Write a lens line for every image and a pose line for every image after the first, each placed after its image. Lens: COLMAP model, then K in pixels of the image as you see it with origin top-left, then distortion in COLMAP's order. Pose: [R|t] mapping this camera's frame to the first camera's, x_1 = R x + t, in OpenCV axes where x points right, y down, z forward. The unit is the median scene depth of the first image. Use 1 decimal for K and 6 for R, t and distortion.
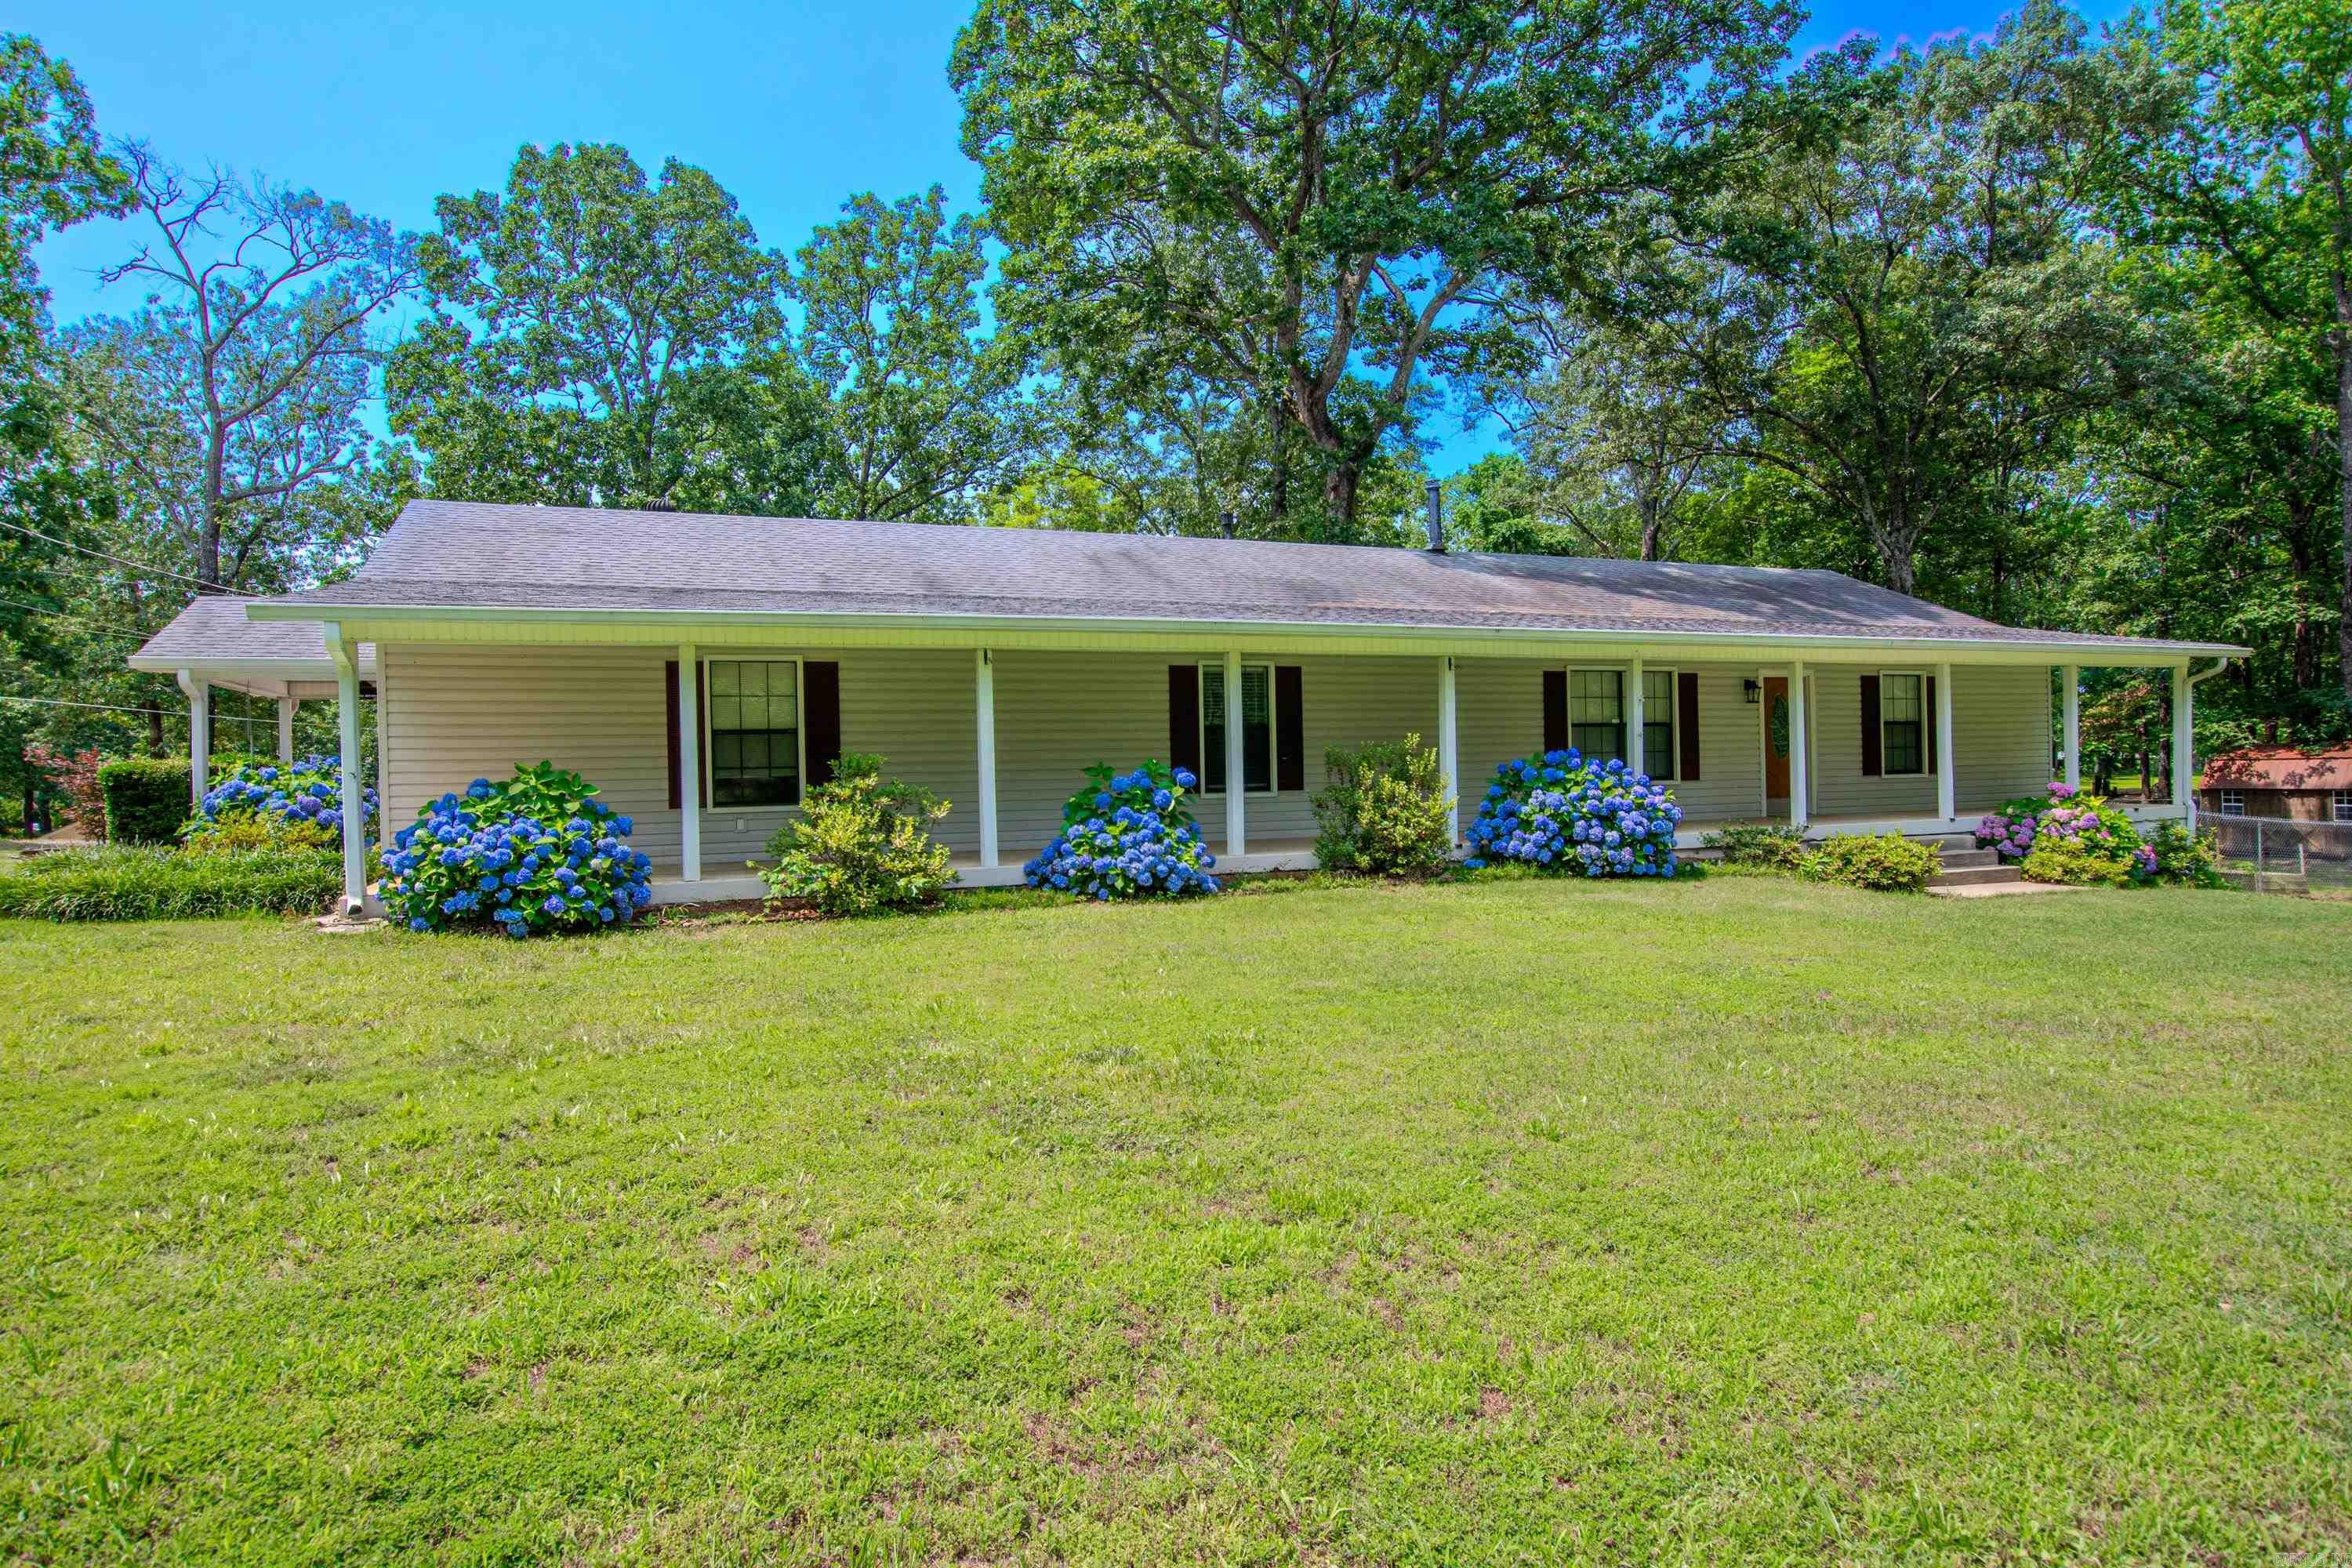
lens RADIAL K [[1276.6, 0, 1176.0], [0, 1276.6, 784.0], [0, 0, 1]] dist [-0.005432, -0.000519]
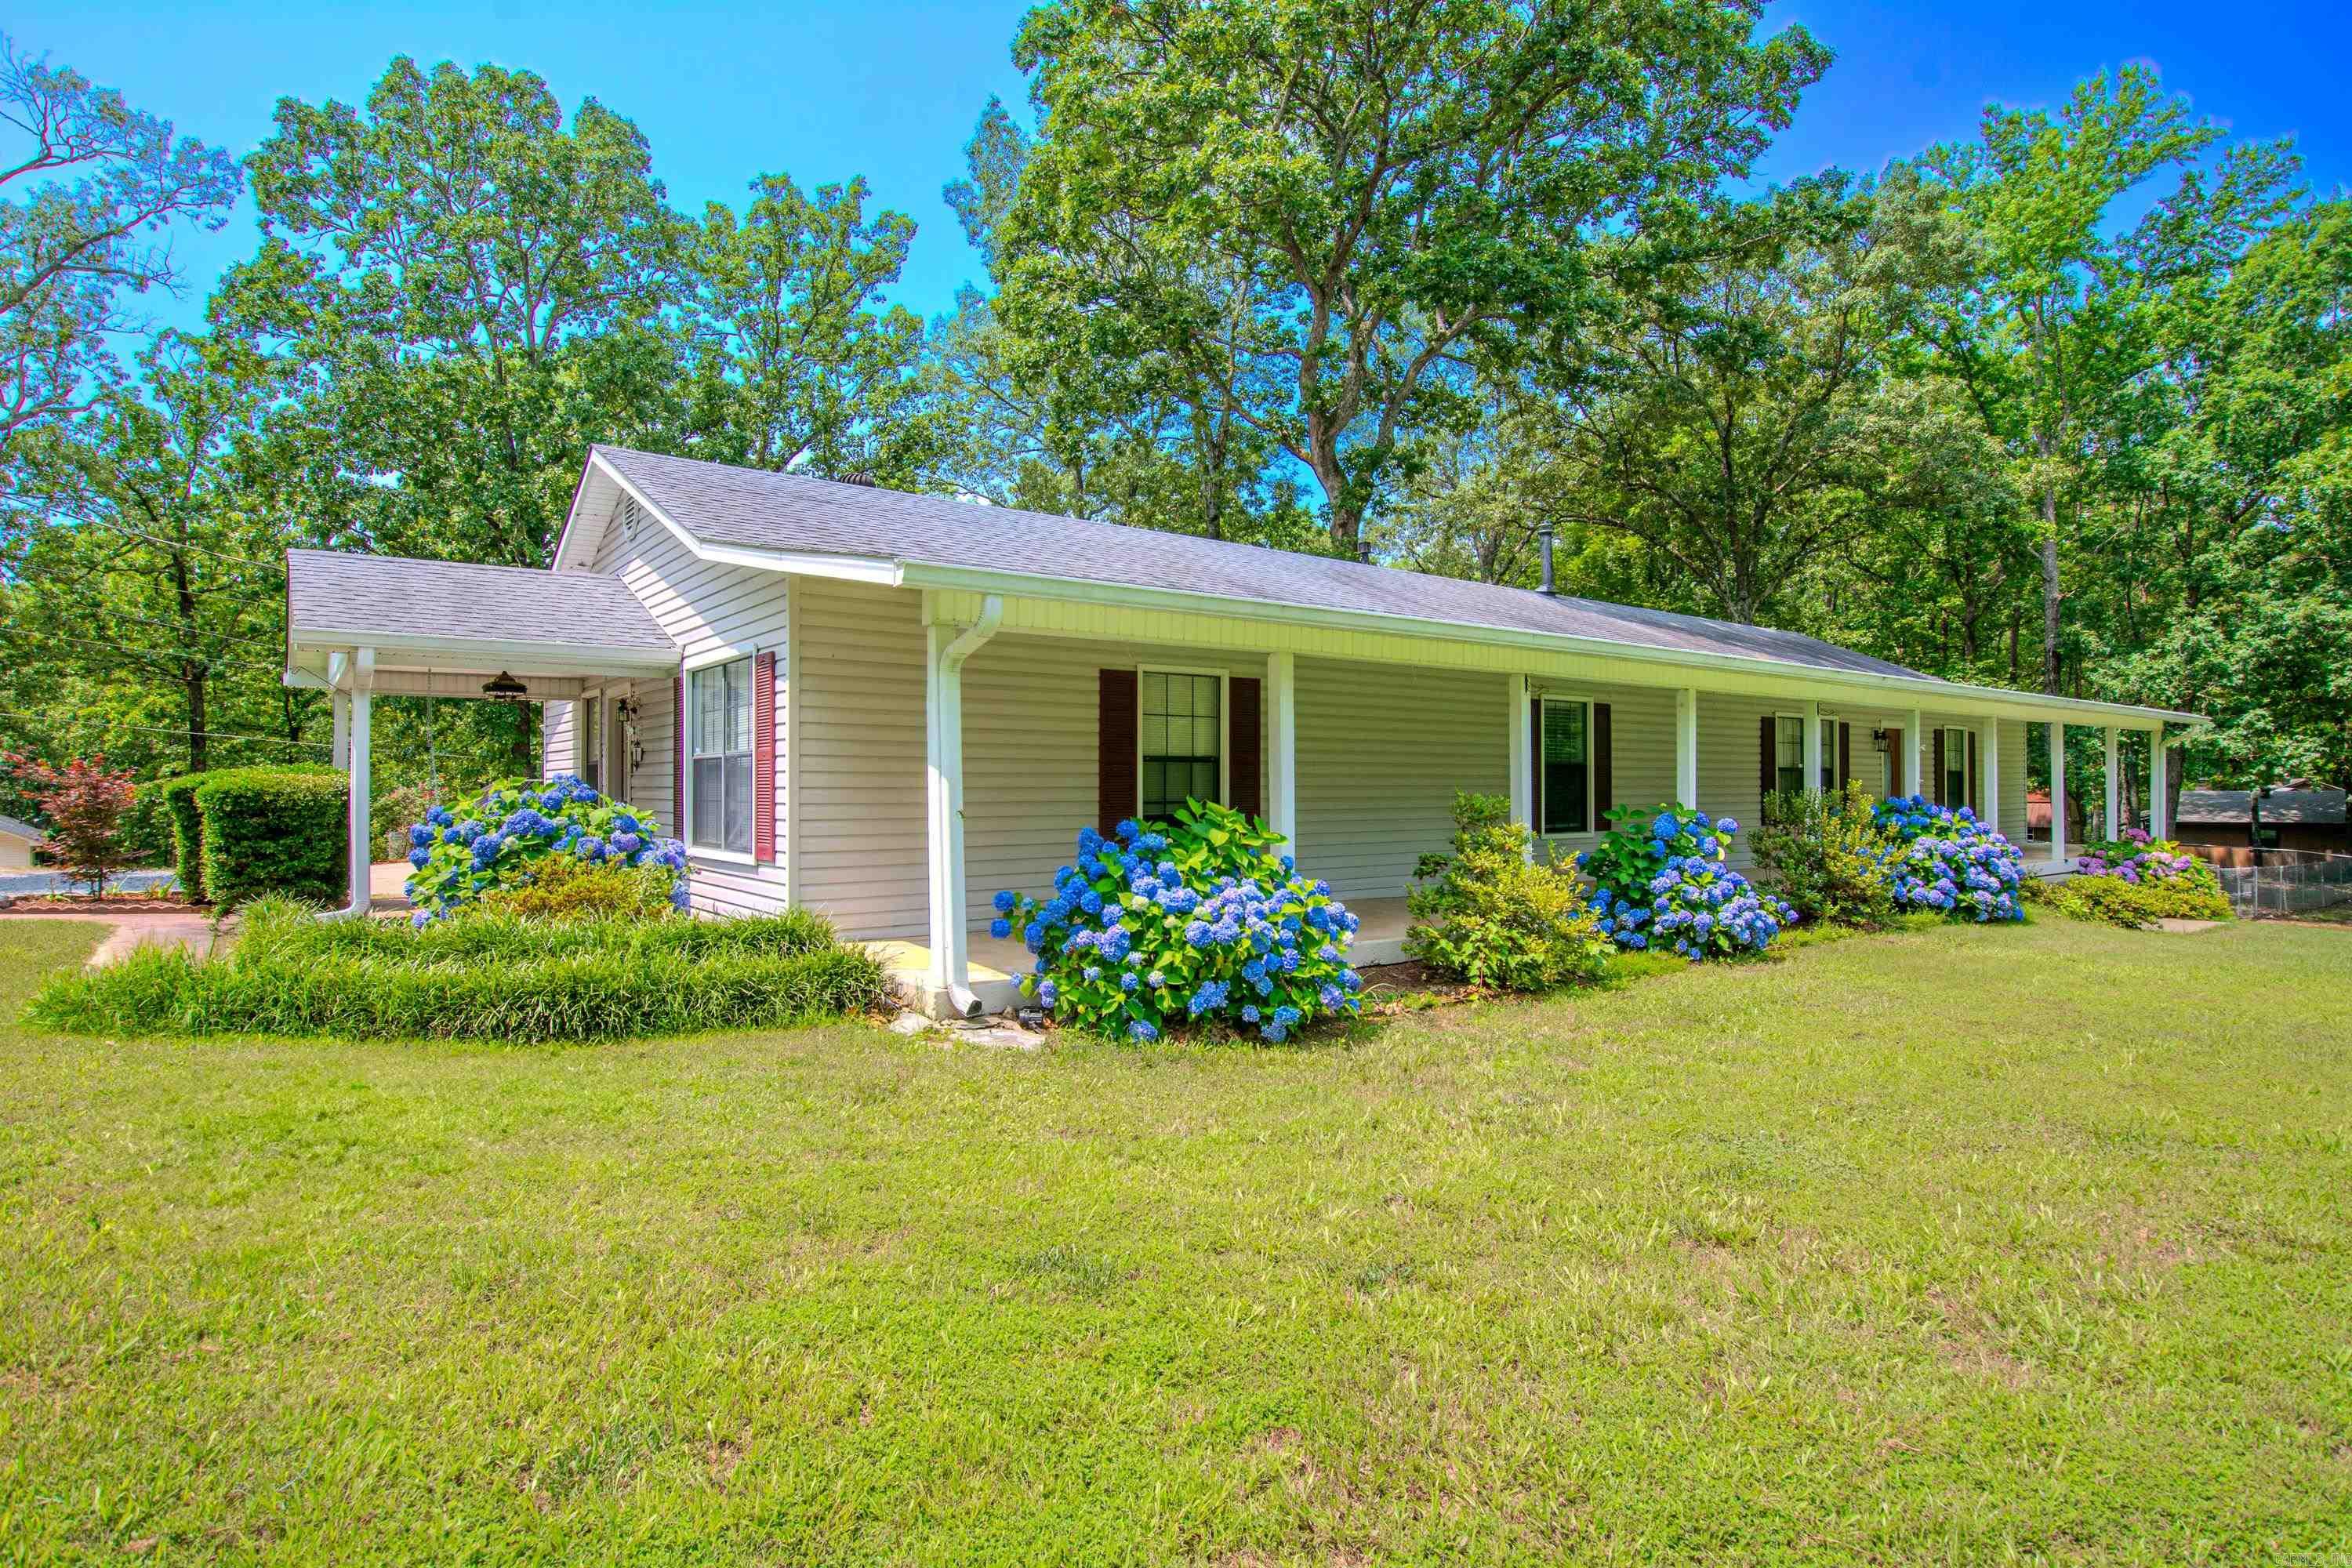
lens RADIAL K [[1191.9, 0, 1176.0], [0, 1191.9, 784.0], [0, 0, 1]] dist [-0.013512, -0.001027]
pose [[0.963007, 0.020007, 0.268732, -0.248537], [-0.015250, 0.999688, -0.019776, -0.004082], [-0.269043, 0.014947, 0.963012, 0.118661]]
